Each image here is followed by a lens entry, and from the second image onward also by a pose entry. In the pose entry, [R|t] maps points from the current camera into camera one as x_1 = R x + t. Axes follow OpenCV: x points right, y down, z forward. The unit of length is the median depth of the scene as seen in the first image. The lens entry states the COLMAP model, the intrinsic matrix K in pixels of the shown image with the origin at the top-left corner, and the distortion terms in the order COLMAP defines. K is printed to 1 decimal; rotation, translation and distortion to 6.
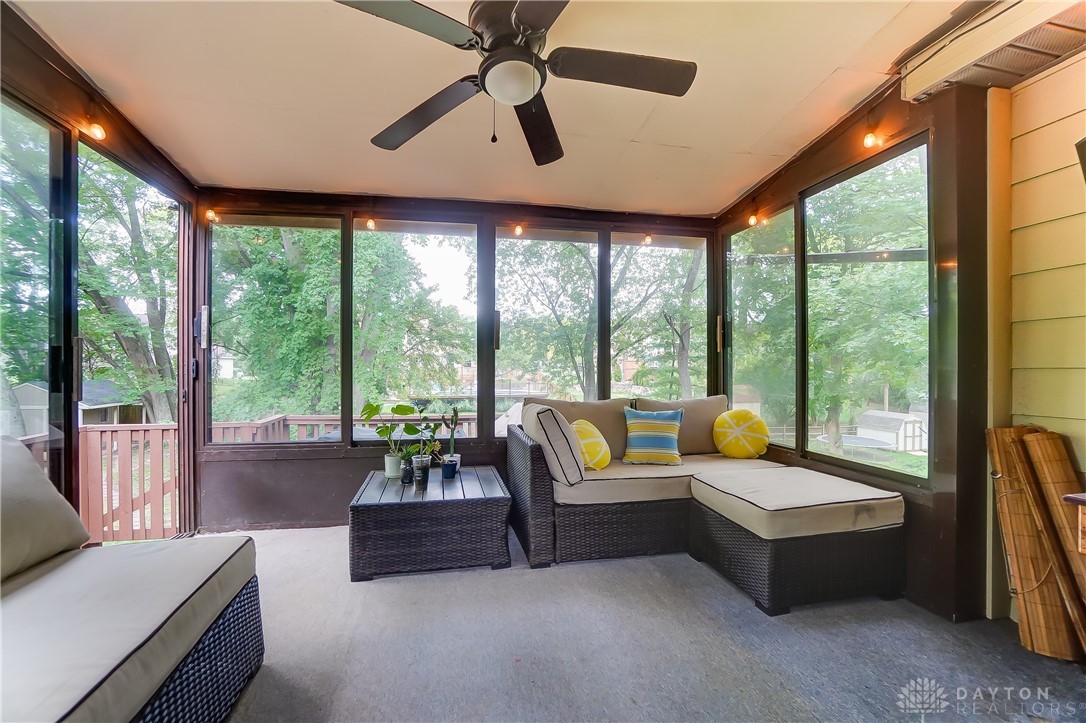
lens RADIAL K [[480.9, 0, 545.4], [0, 480.9, 363.5], [0, 0, 1]] dist [-0.063679, 0.019802]
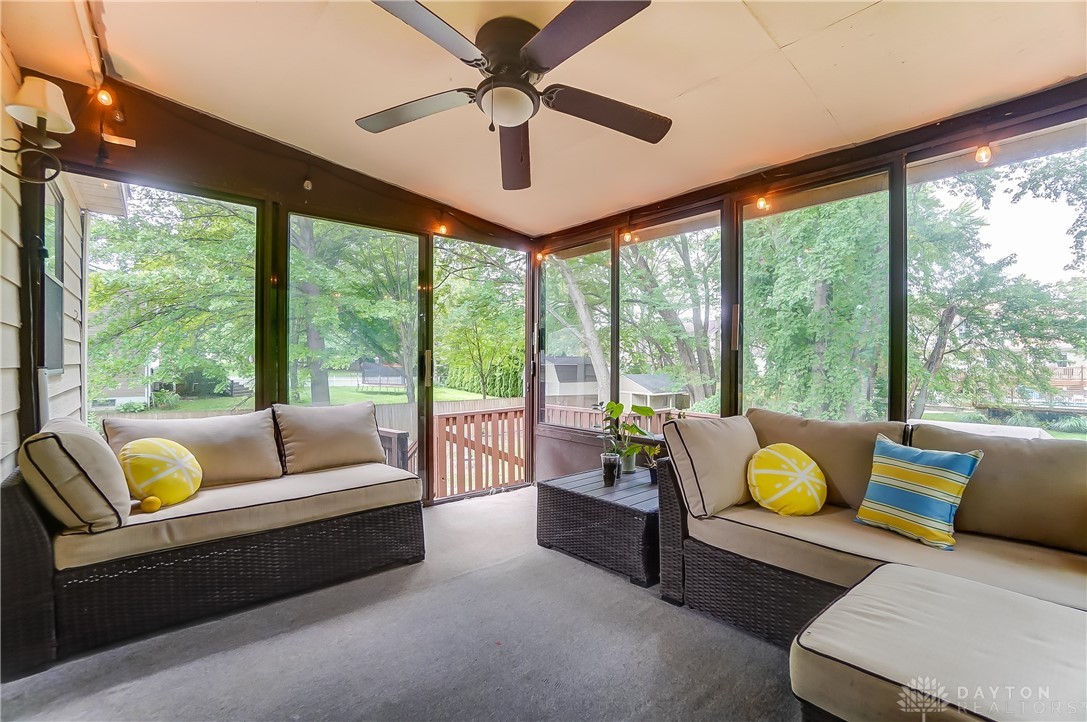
lens RADIAL K [[481.3, 0, 545.9], [0, 481.3, 363.0], [0, 0, 1]] dist [-0.063679, 0.019802]
pose [[0.486559, 0.004189, -0.873638, 0.521475], [-0.000731, 0.999990, 0.004387, -0.010402], [0.873647, -0.001496, 0.486557, 0.314661]]
